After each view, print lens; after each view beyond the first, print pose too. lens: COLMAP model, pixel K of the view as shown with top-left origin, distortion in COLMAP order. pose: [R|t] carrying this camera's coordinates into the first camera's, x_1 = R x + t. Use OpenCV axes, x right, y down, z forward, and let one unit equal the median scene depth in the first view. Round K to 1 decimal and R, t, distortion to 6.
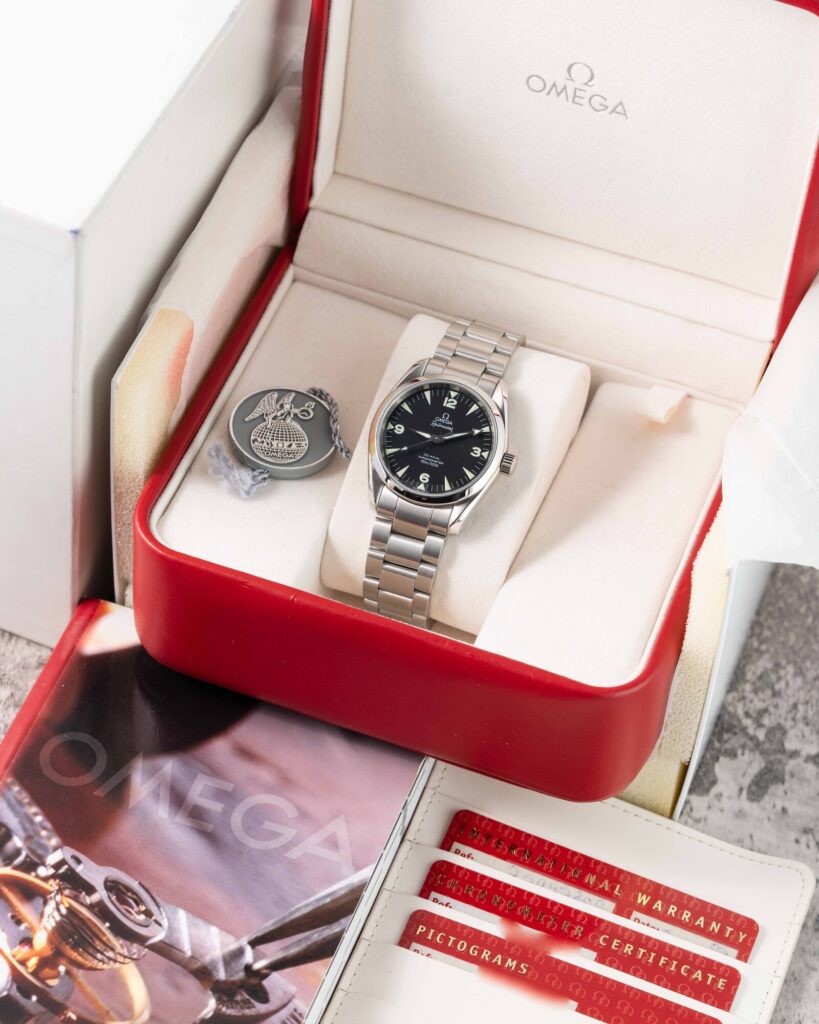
lens RADIAL K [[3720.2, 0, 409.5], [0, 3720.2, 512.0], [0, 0, 1]] dist [0.030281, 1.565722]
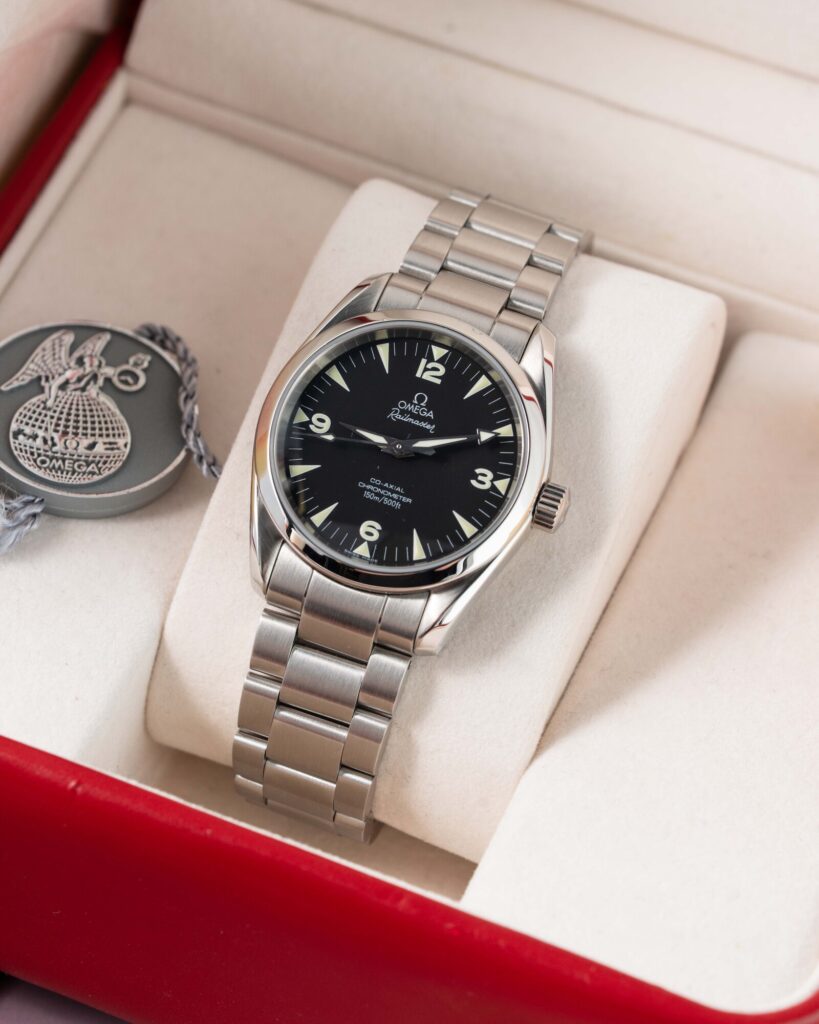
lens RADIAL K [[3720.2, 0, 409.5], [0, 3720.2, 512.0], [0, 0, 1]] dist [0.030281, 1.565722]
pose [[0.999397, 0.034678, 0.001925, 0.007949], [-0.034724, 0.998798, 0.034602, -0.027664], [-0.000722, -0.034648, 0.999399, 0.530841]]
